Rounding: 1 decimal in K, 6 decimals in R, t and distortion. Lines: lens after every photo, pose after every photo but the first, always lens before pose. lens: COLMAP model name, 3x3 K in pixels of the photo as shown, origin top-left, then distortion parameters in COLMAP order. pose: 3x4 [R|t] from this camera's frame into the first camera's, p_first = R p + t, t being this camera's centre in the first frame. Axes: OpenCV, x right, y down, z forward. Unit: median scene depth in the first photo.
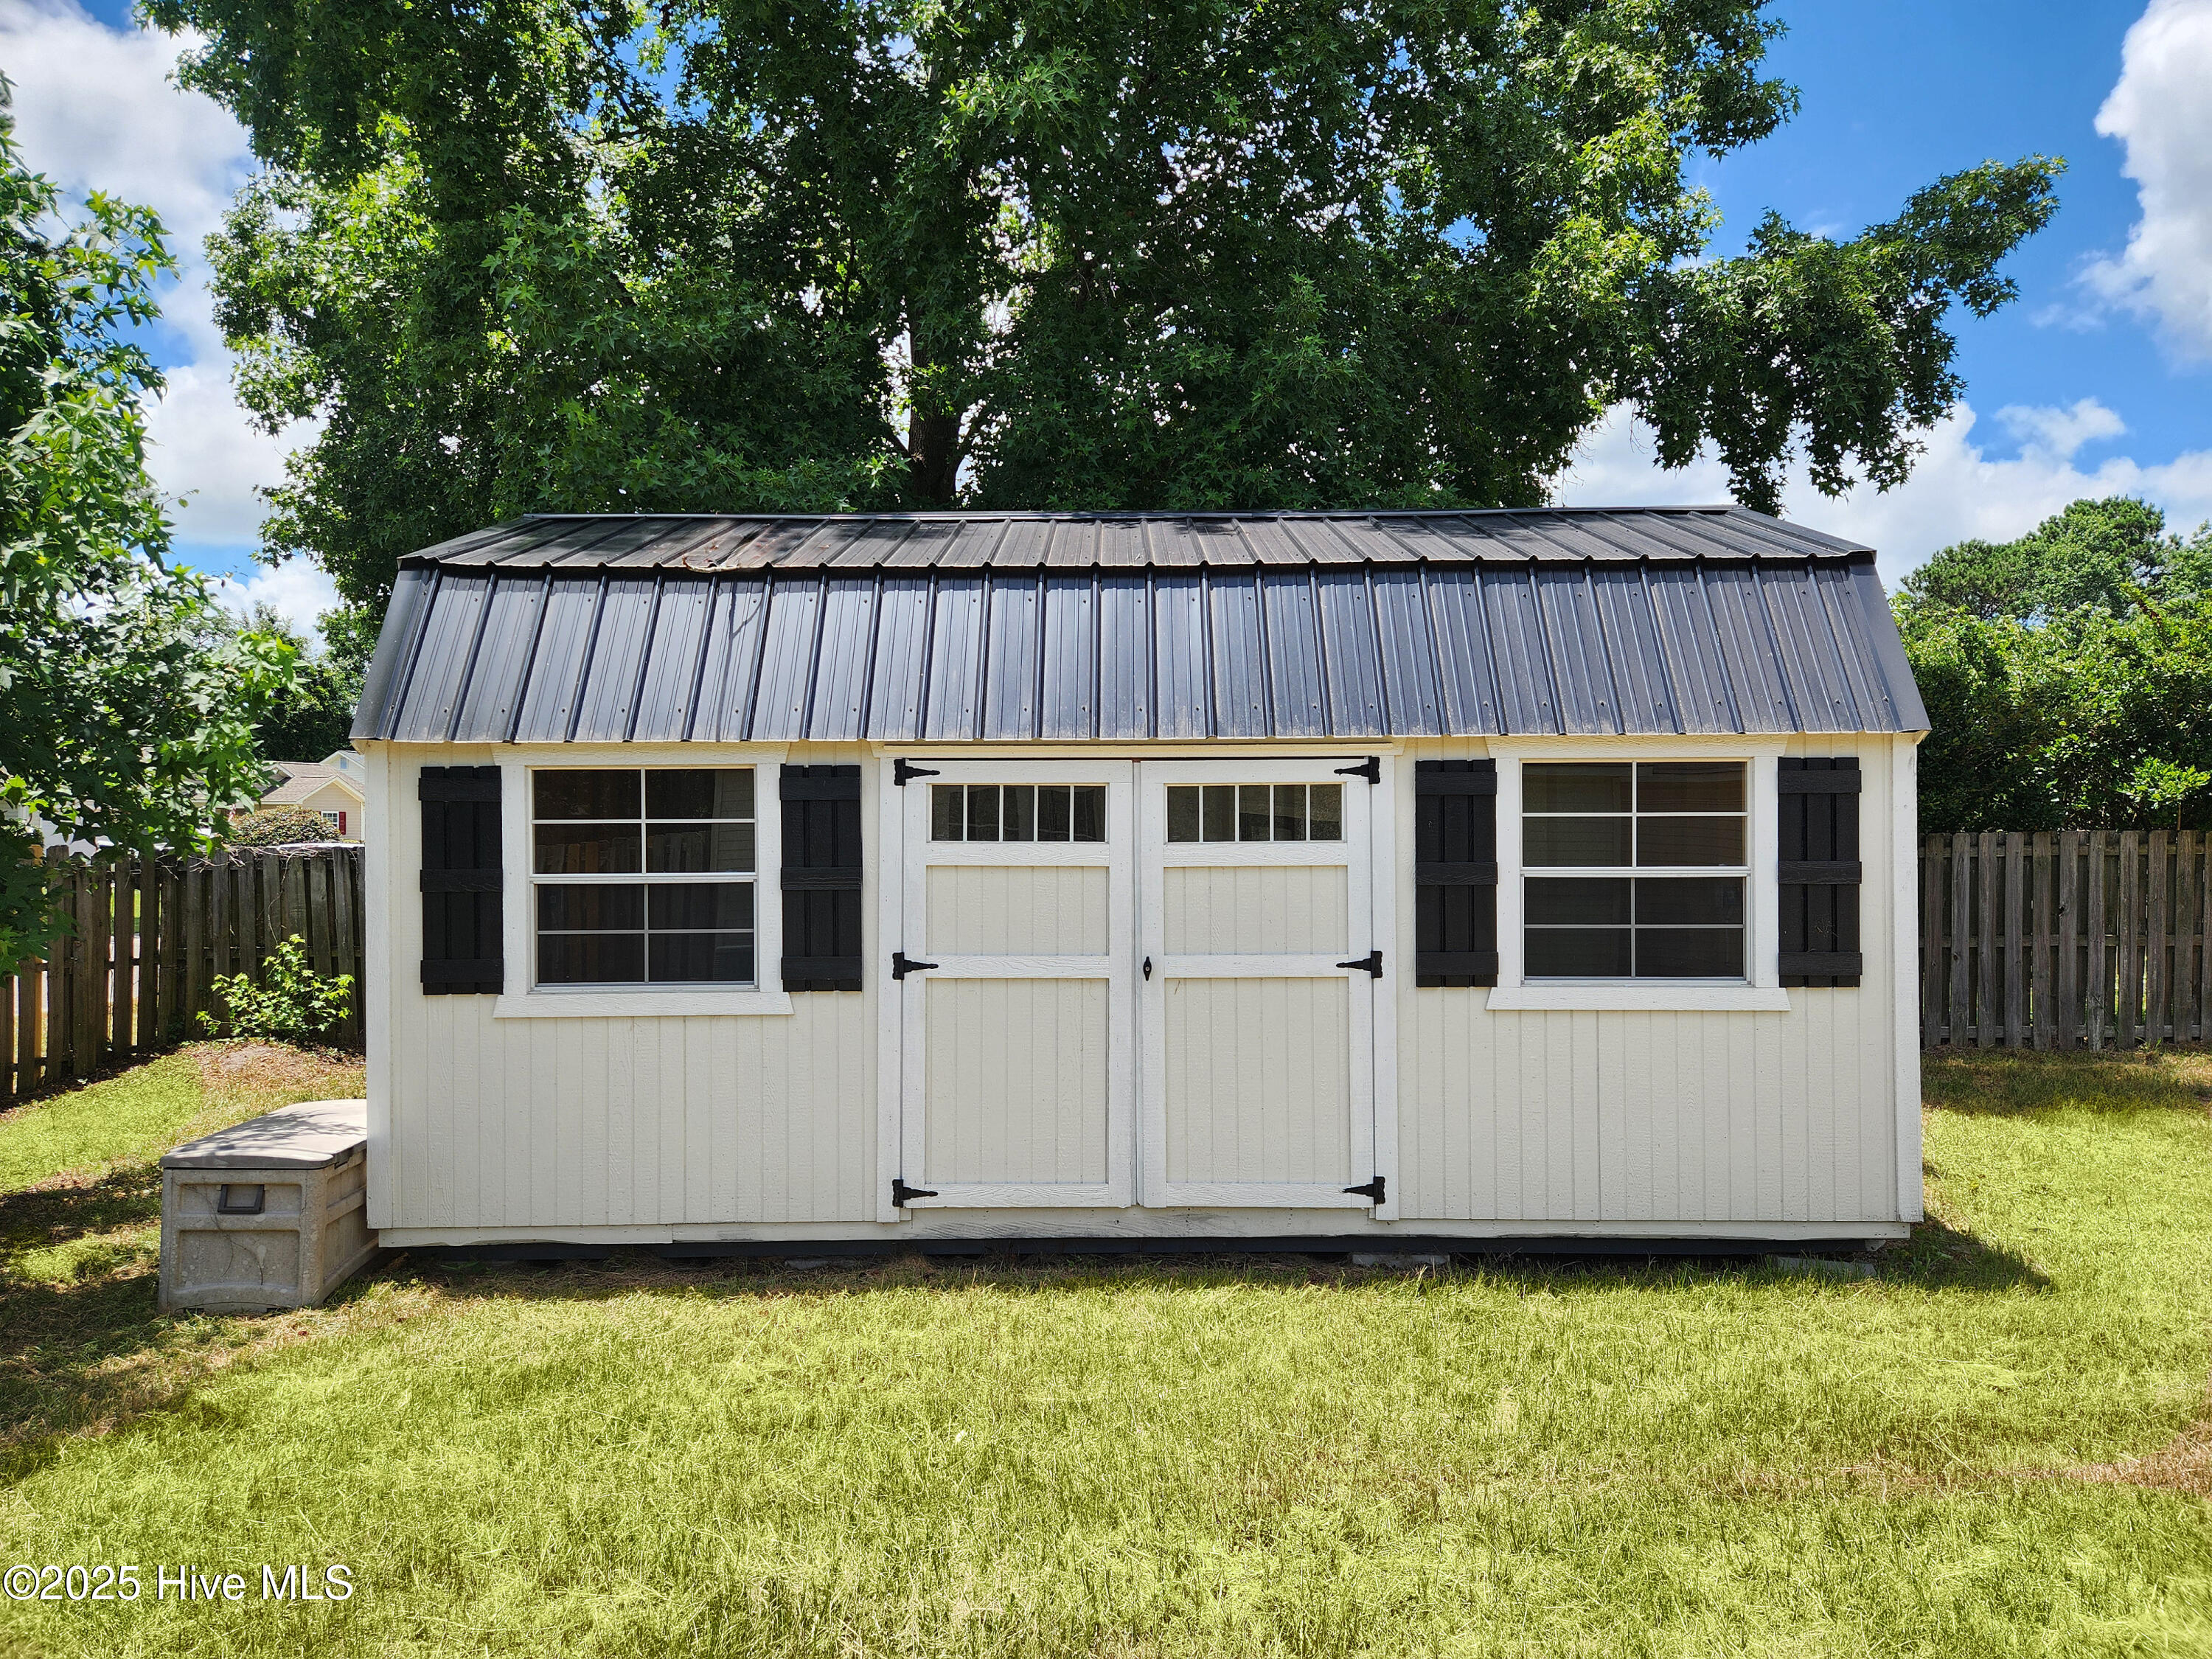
lens RADIAL K [[1446.1, 0, 1111.2], [0, 1446.1, 836.4], [0, 0, 1]] dist [0.039506, -0.006997]
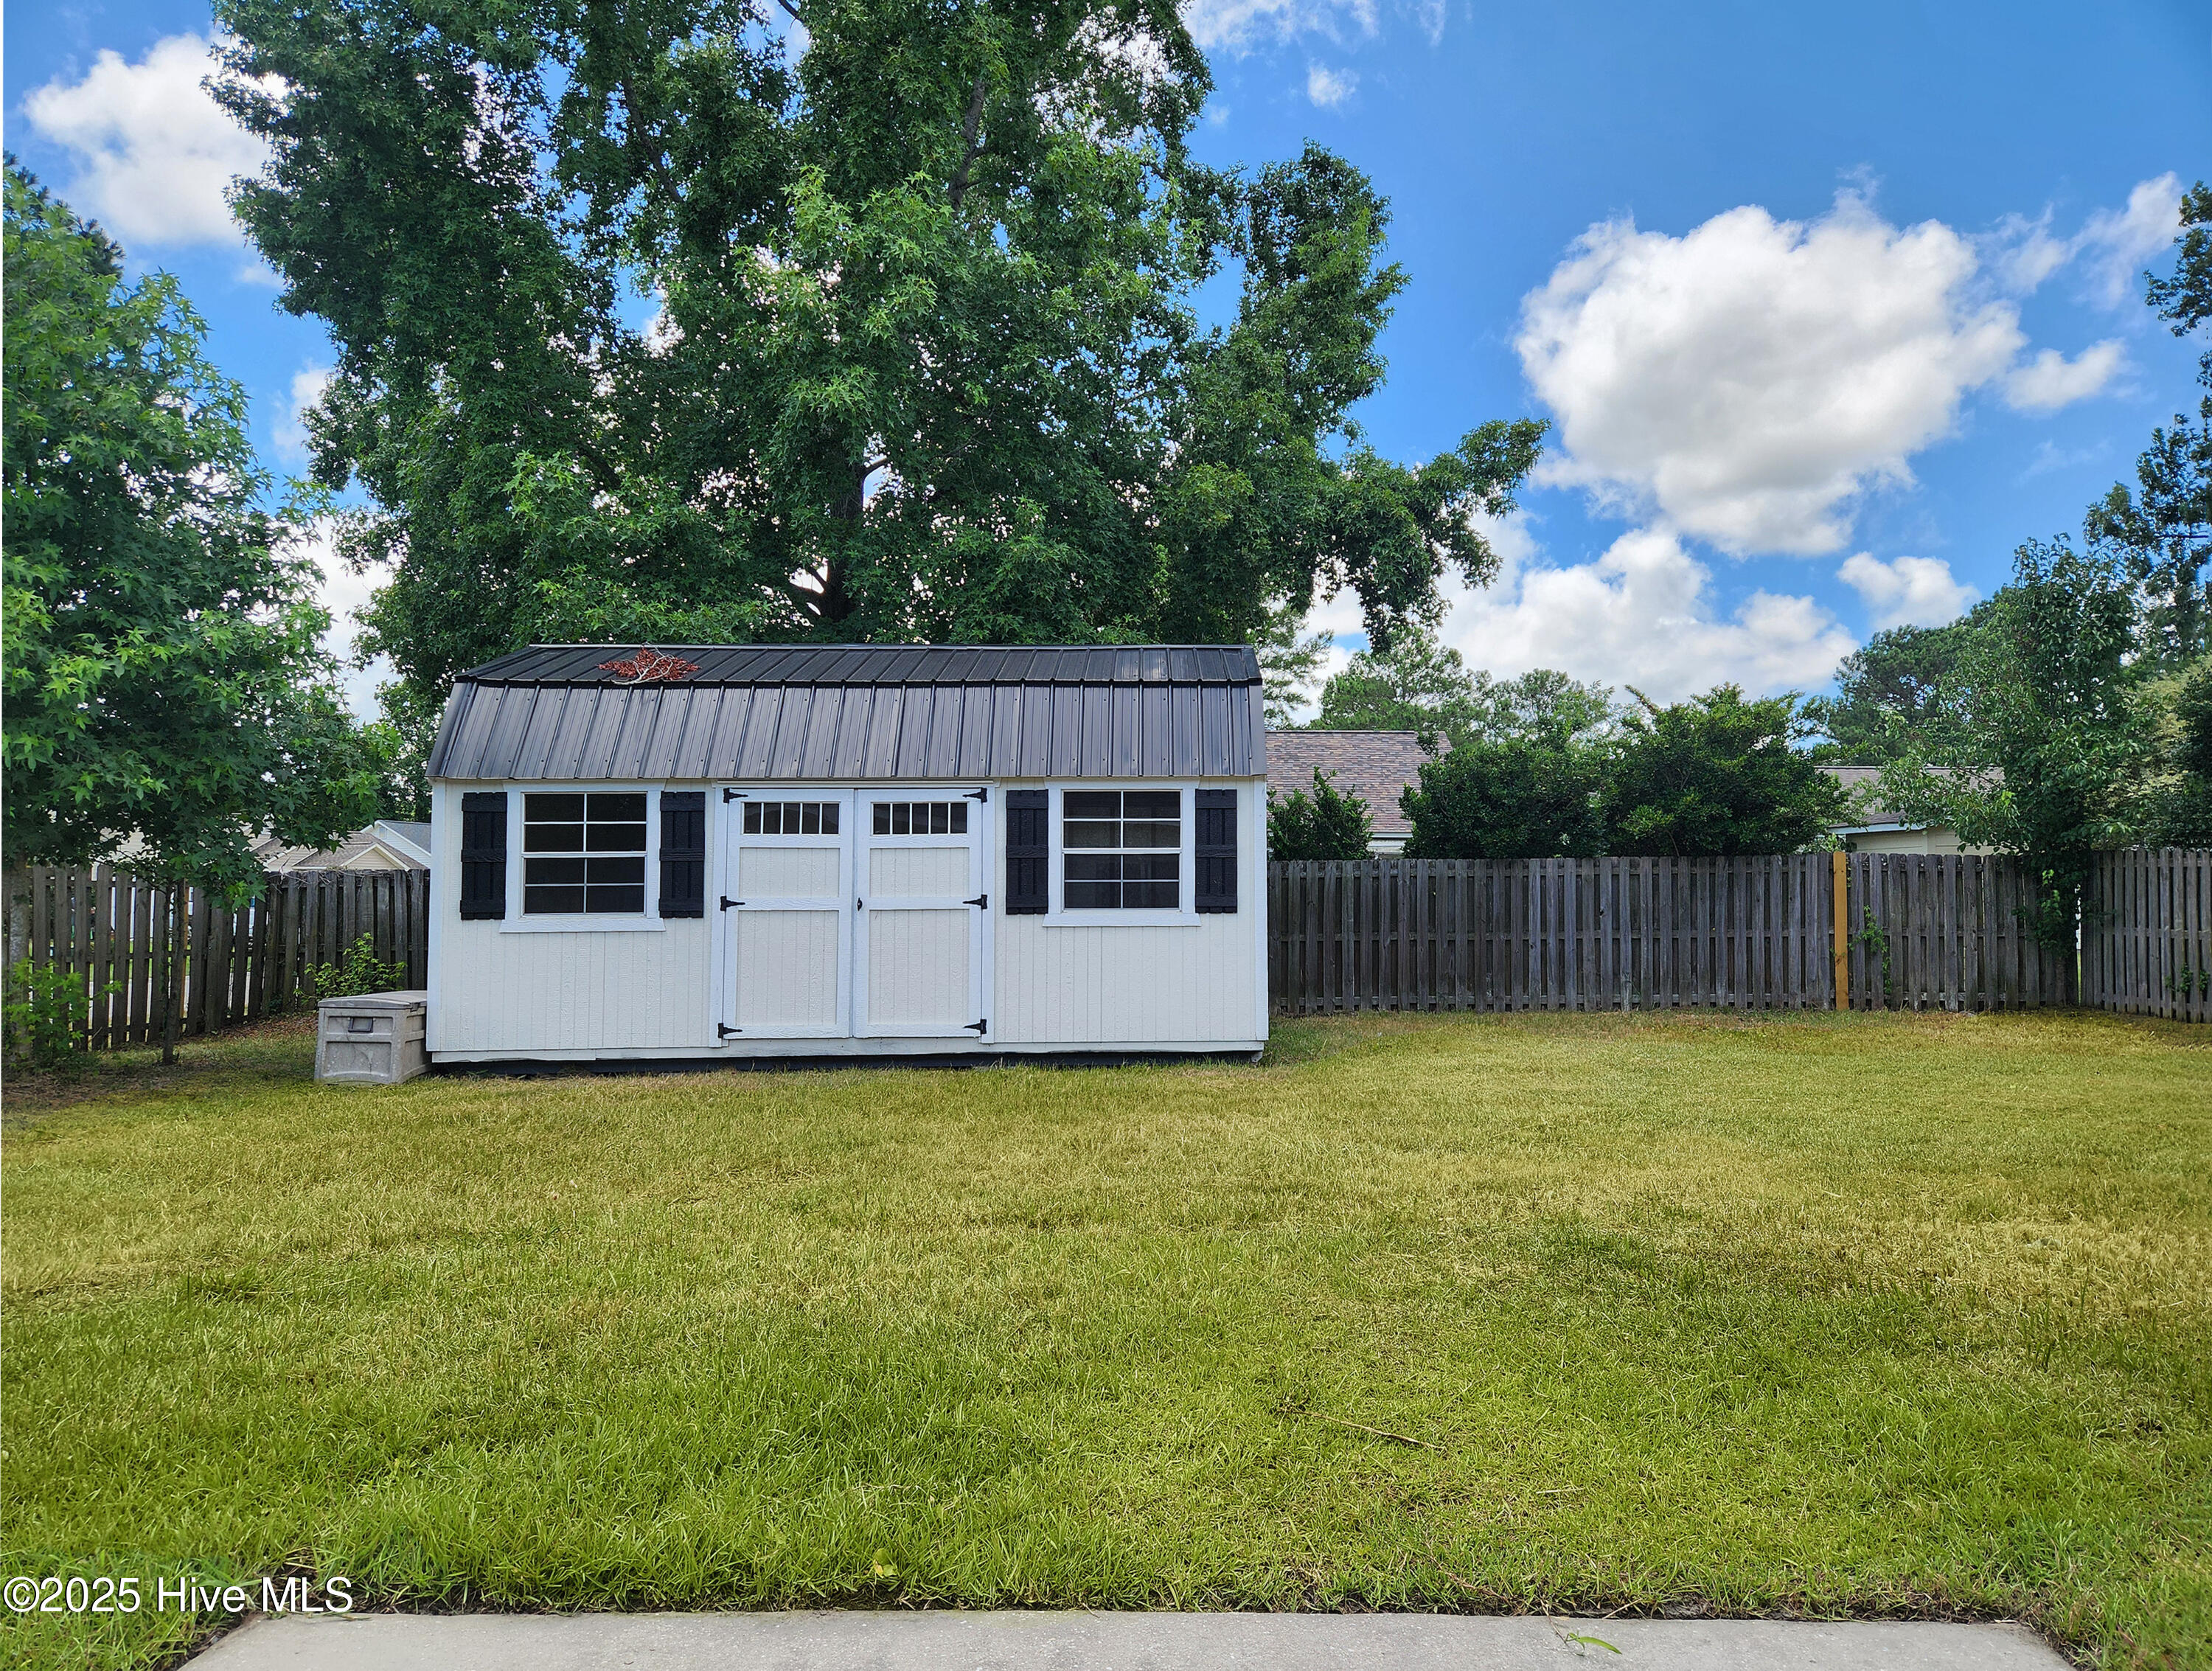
lens RADIAL K [[1499.2, 0, 1101.4], [0, 1499.2, 837.5], [0, 0, 1]] dist [0.069847, -0.067505]
pose [[0.999347, 0.003001, -0.036011, 0.385401], [-0.005015, 0.998420, -0.055964, 0.109873], [0.035787, 0.056108, 0.997783, -0.842361]]
